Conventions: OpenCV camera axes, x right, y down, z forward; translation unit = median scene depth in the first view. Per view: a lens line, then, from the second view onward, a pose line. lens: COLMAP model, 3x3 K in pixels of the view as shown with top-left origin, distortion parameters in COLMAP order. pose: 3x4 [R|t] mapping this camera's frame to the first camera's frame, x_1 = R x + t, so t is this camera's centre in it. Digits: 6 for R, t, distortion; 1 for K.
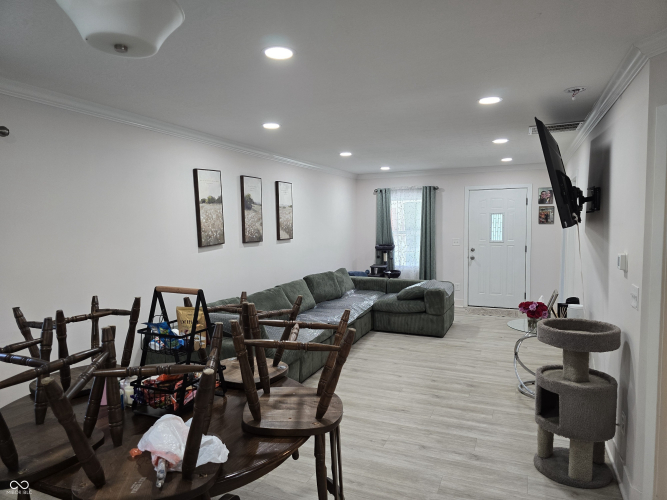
lens RADIAL K [[446.7, 0, 329.0], [0, 446.7, 252.1], [0, 0, 1]] dist [0.045567, -0.039552]
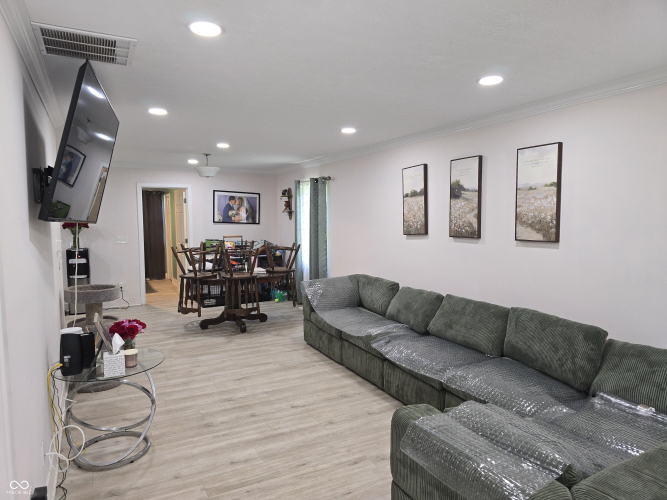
lens RADIAL K [[446.7, 0, 329.5], [0, 446.7, 249.4], [0, 0, 1]] dist [0.045567, -0.039552]
pose [[-0.638447, 0.075083, -0.765995, 0.705045], [-0.038113, 0.990925, 0.128897, -0.110319], [0.768722, 0.111488, -0.629791, 1.505488]]
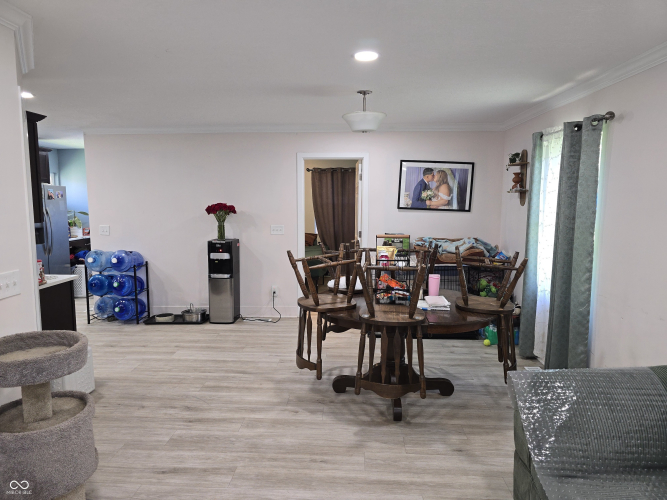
lens RADIAL K [[446.7, 0, 333.2], [0, 446.7, 250.5], [0, 0, 1]] dist [0.045567, -0.039552]
pose [[-0.938444, 0.051335, -0.341596, 0.200306], [-0.011814, 0.983547, 0.180265, -0.071559], [0.345230, 0.173204, -0.922397, 1.075424]]
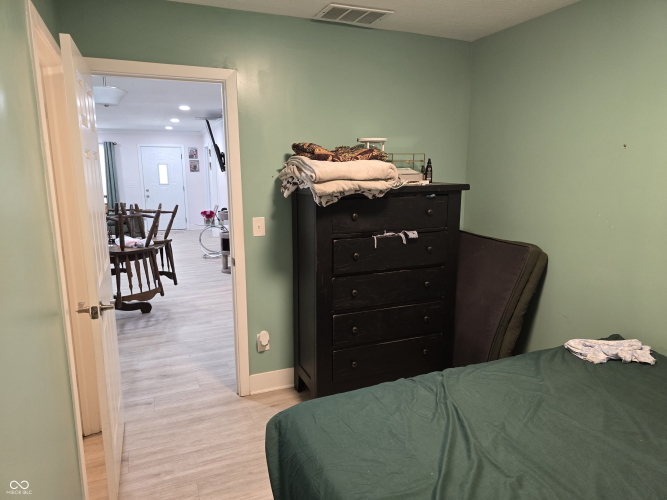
lens RADIAL K [[446.7, 0, 331.4], [0, 446.7, 246.7], [0, 0, 1]] dist [0.045567, -0.039552]
pose [[0.692965, -0.117005, 0.711413, -0.500091], [0.047628, 0.992017, 0.116762, 0.054571], [-0.719396, -0.047028, 0.693006, -0.646256]]
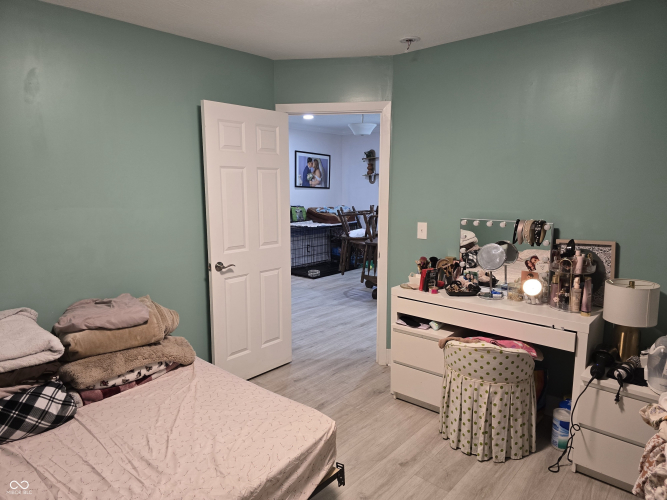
lens RADIAL K [[446.7, 0, 328.2], [0, 446.7, 253.6], [0, 0, 1]] dist [0.045567, -0.039552]
pose [[-0.319636, 0.167926, -0.932542, 1.142382], [-0.052574, 0.979512, 0.194404, -0.053016], [0.946081, 0.111166, -0.304258, 0.641890]]
